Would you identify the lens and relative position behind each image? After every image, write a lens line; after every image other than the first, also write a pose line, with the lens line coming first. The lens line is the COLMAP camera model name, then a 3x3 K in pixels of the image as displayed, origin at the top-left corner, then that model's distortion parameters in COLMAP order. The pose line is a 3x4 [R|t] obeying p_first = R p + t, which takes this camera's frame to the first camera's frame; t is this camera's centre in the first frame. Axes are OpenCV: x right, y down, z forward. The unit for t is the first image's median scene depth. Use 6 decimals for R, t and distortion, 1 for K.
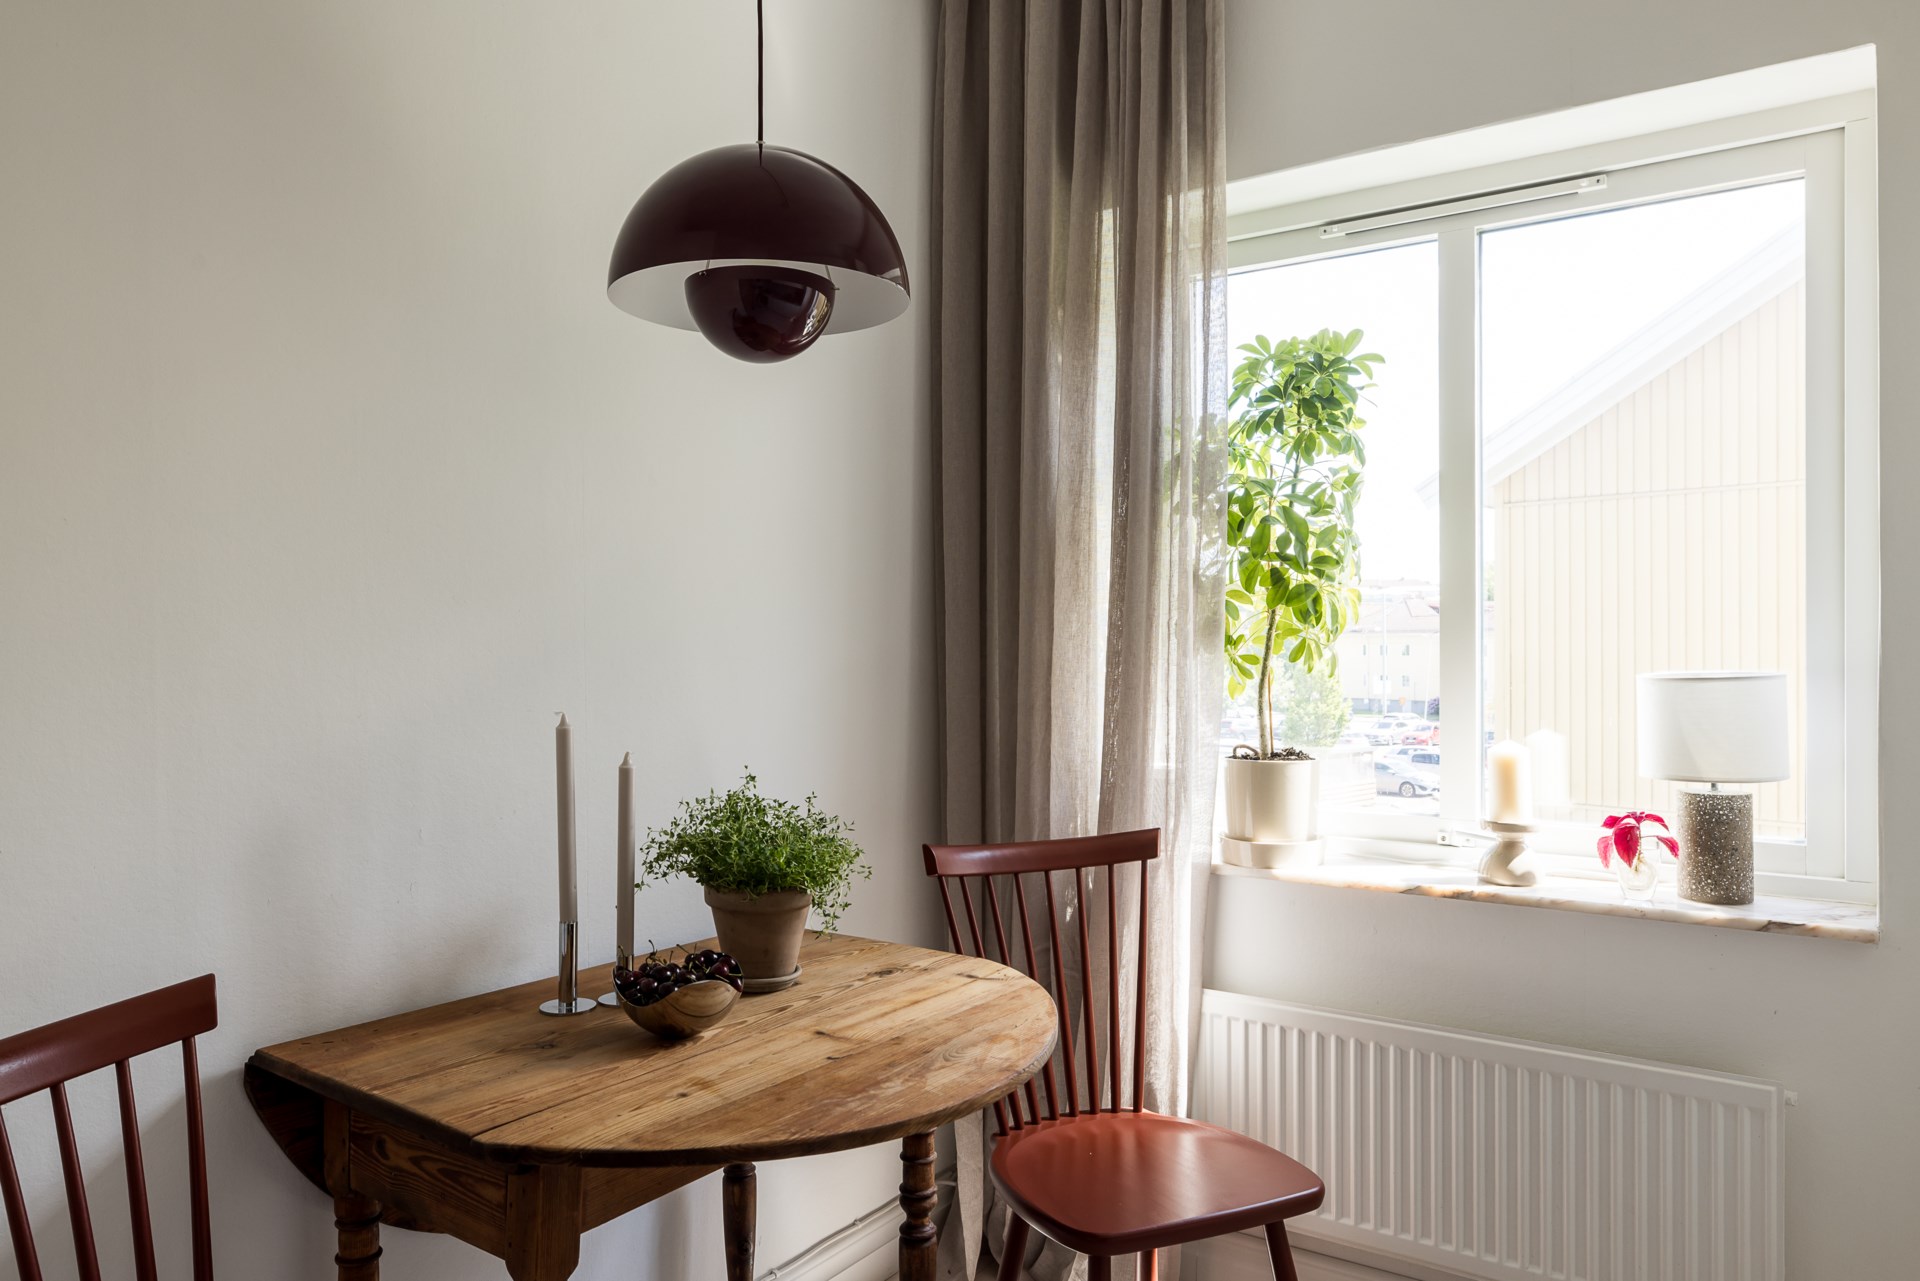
lens RADIAL K [[1315.8, 0, 960.0], [0, 1315.8, 640.5], [0, 0, 1]] dist [0.093106, -0.318995]
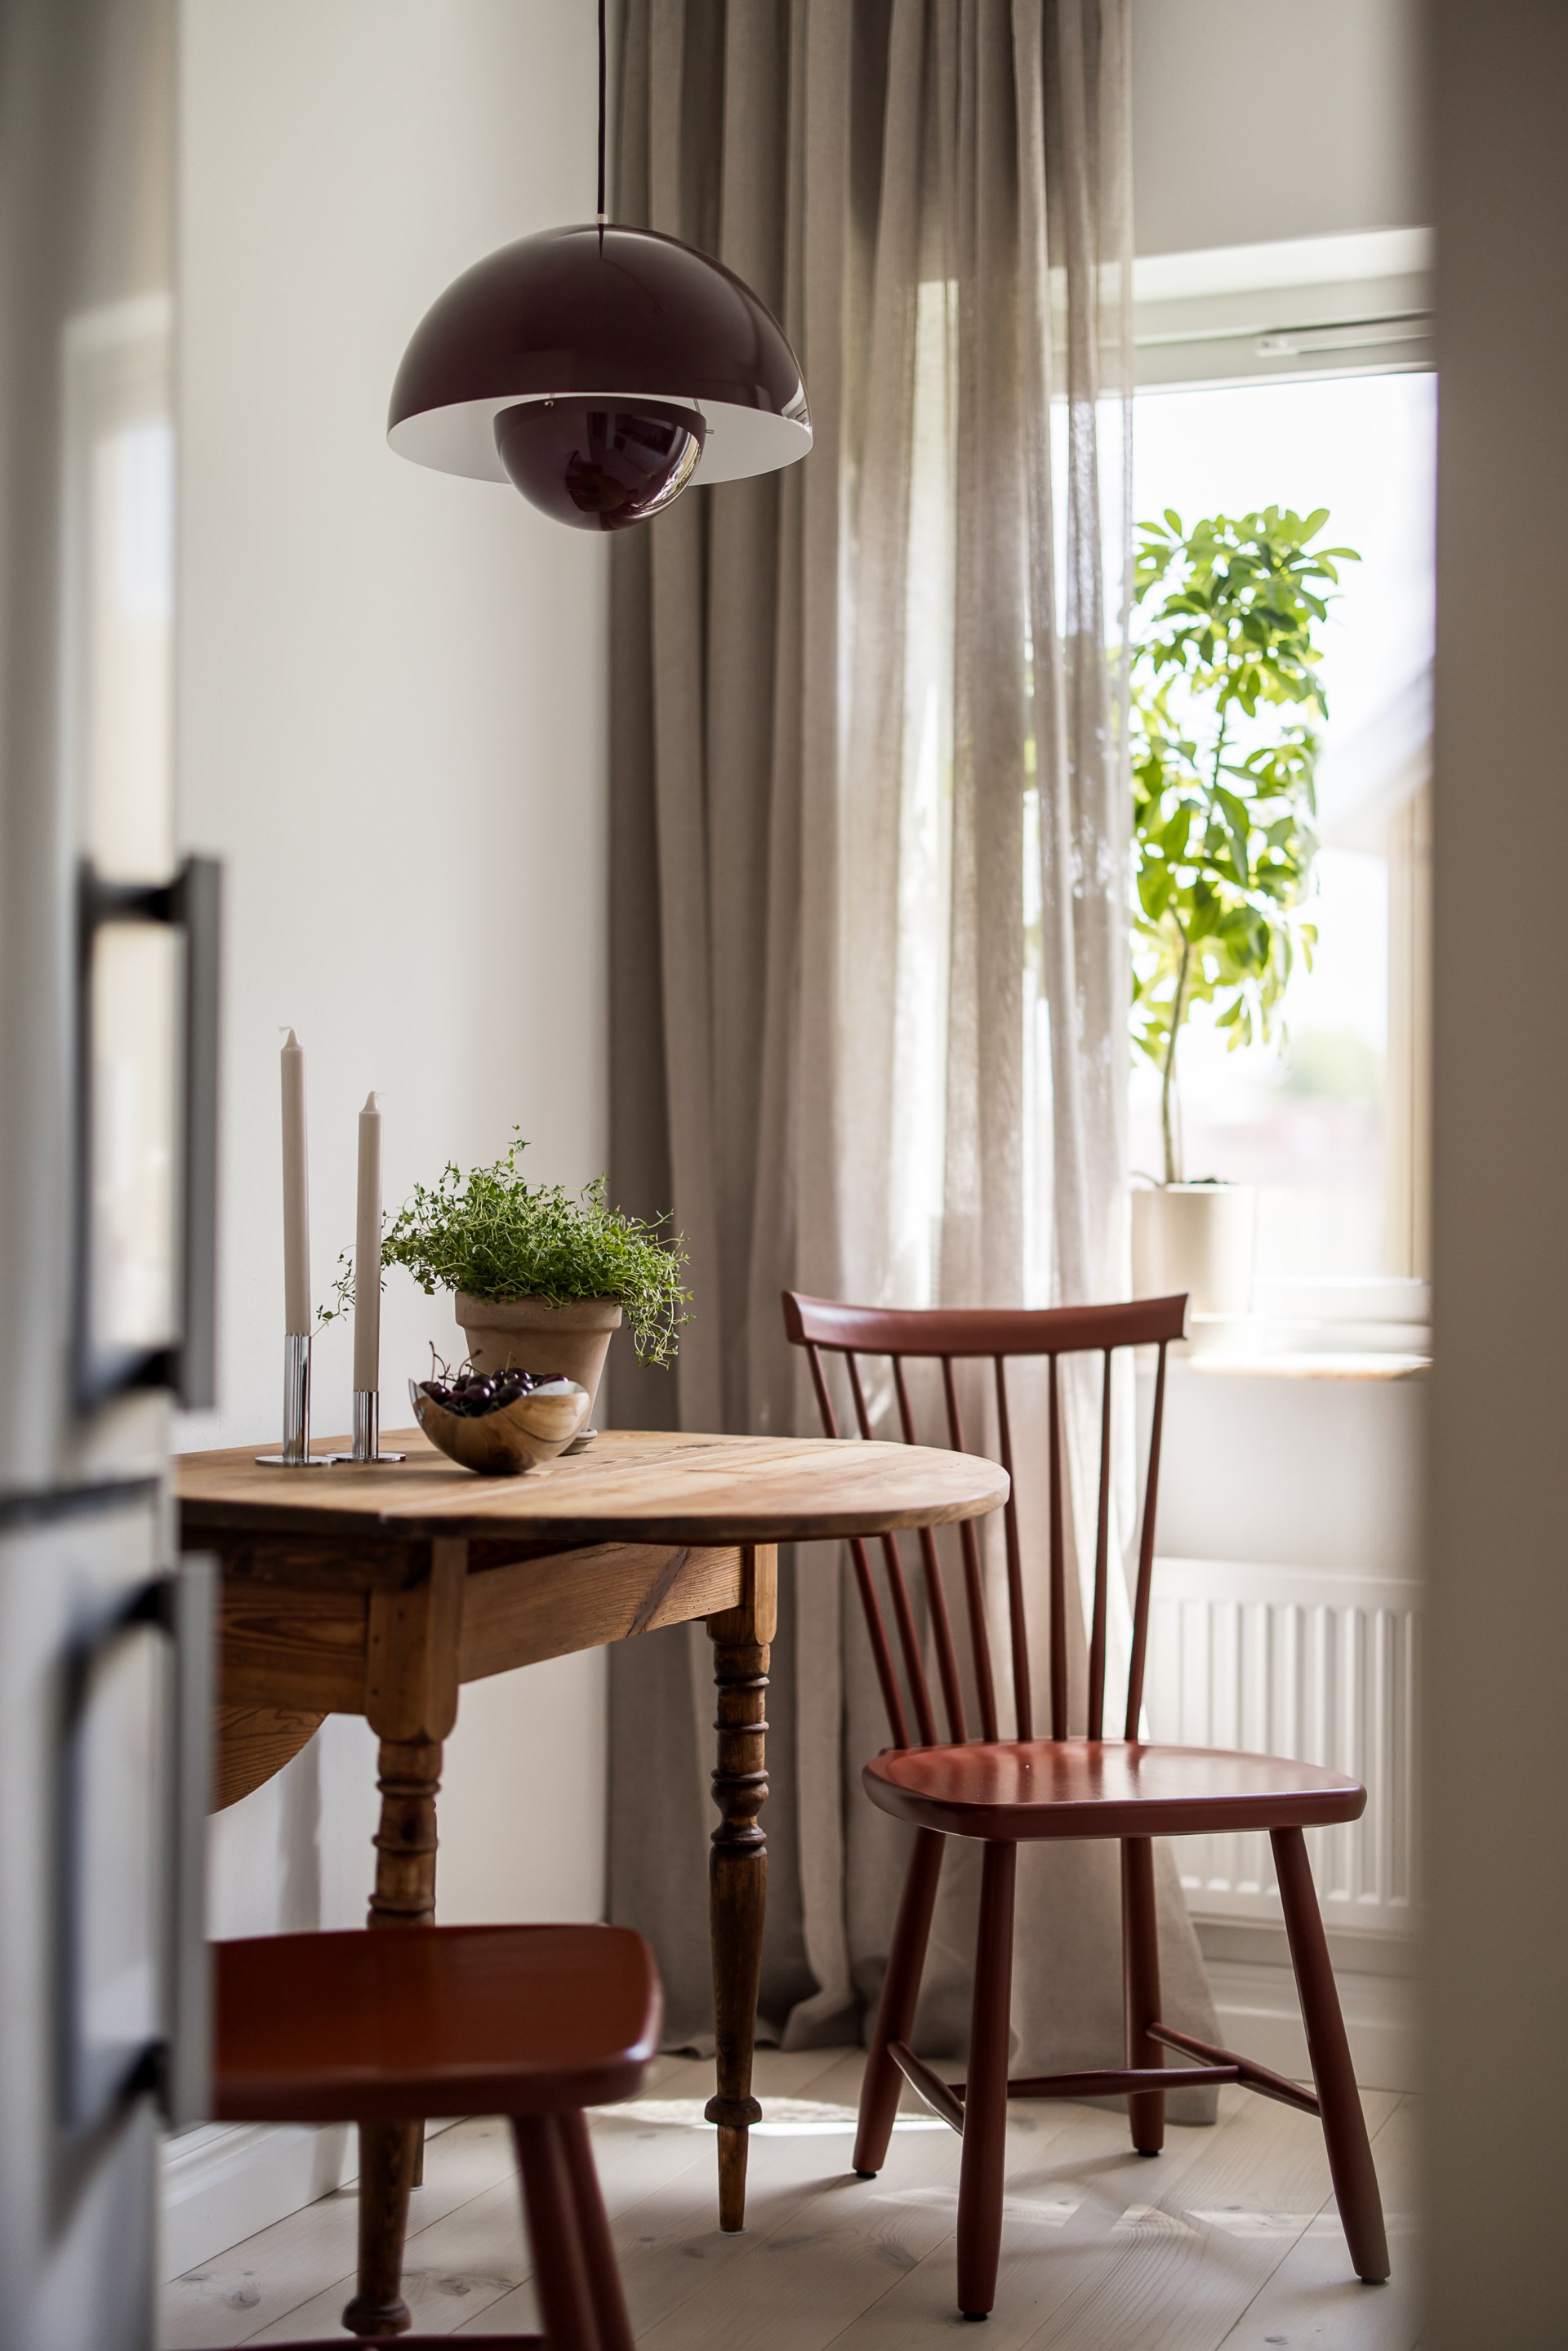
lens RADIAL K [[3220.4, 0, 784.0], [0, 3220.4, 1175.5], [0, 0, 1]] dist [0.004129, 0.035212]
pose [[0.979248, 0.007495, 0.202526, -0.263356], [-0.007313, 0.999972, -0.001649, 0.089237], [-0.202532, 0.000133, 0.979276, -0.458050]]
